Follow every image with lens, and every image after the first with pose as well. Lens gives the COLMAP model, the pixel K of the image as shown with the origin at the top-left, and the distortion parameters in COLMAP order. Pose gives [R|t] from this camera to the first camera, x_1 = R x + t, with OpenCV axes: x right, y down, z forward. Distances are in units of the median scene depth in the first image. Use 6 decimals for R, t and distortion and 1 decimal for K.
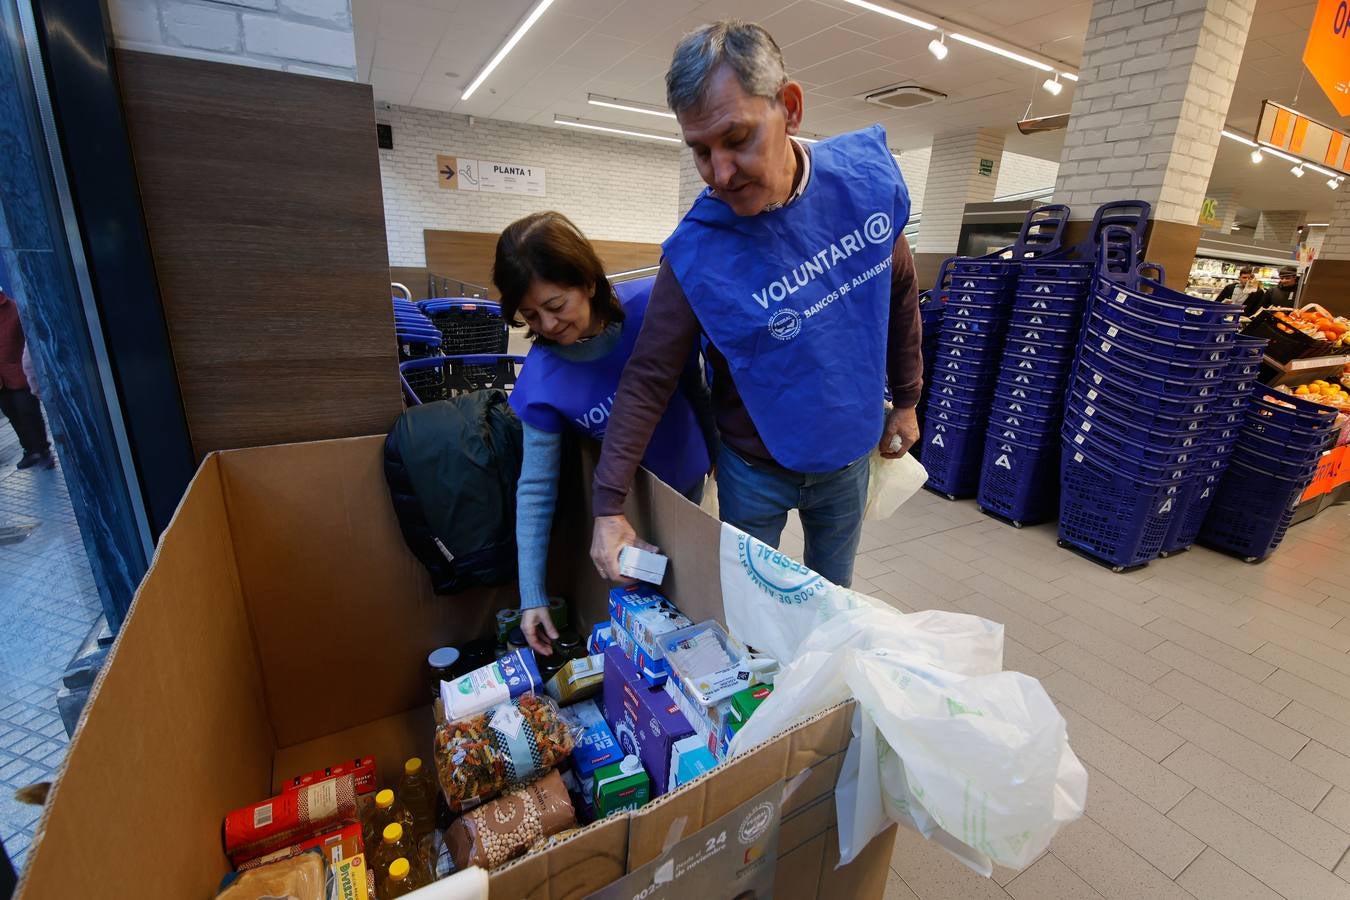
lens RADIAL K [[602.2, 0, 683.8], [0, 602.2, 460.4], [0, 0, 1]] dist [-0.010148, -0.004560]
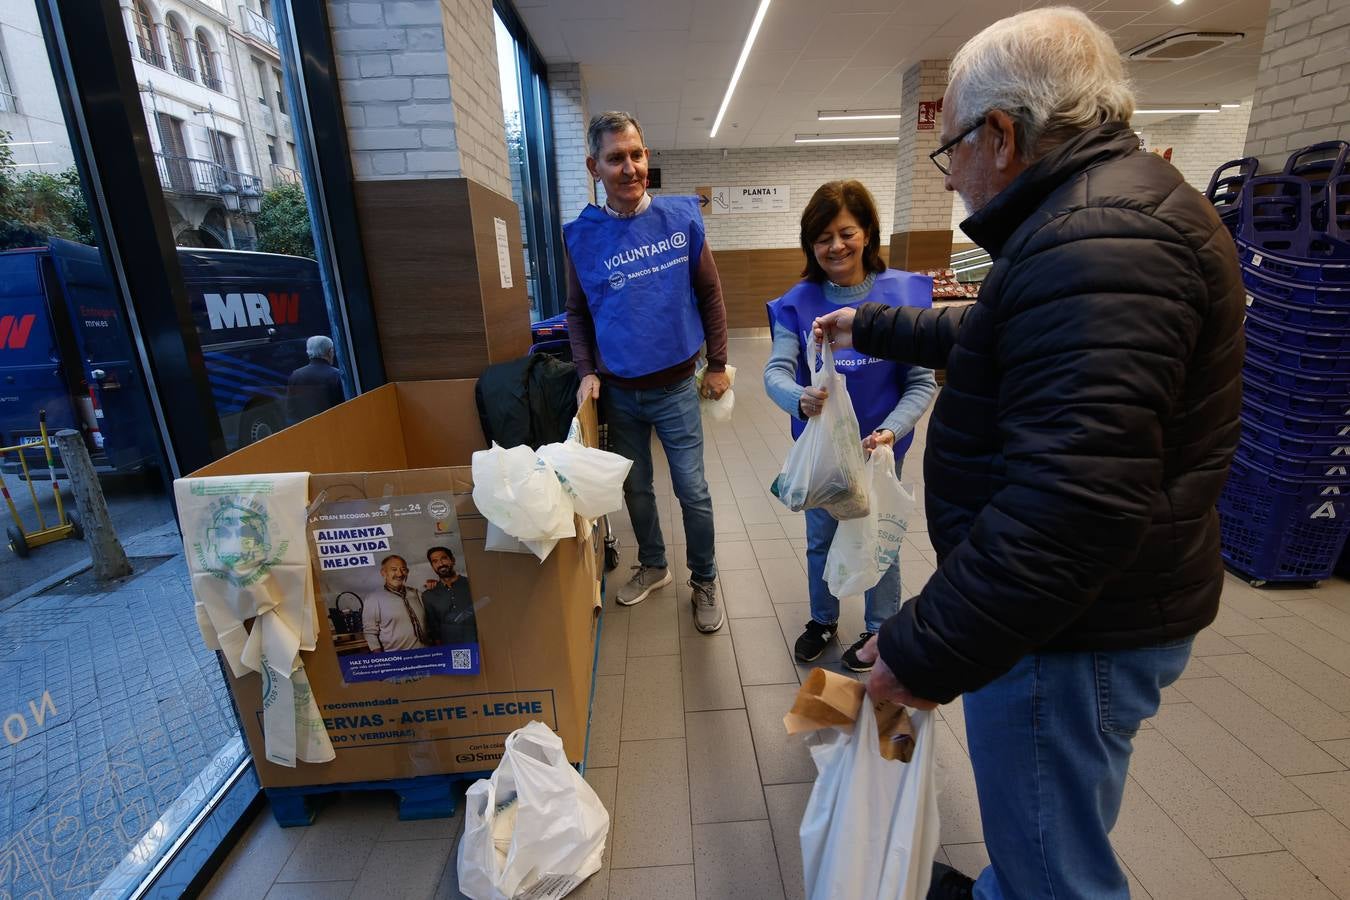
lens RADIAL K [[602.2, 0, 675.6], [0, 602.2, 459.3], [0, 0, 1]] dist [-0.010148, -0.004560]
pose [[0.888382, 0.063142, -0.454742, 0.736999], [-0.072061, 0.997398, -0.002287, 0.138769], [0.453414, 0.034801, 0.890620, -0.231555]]
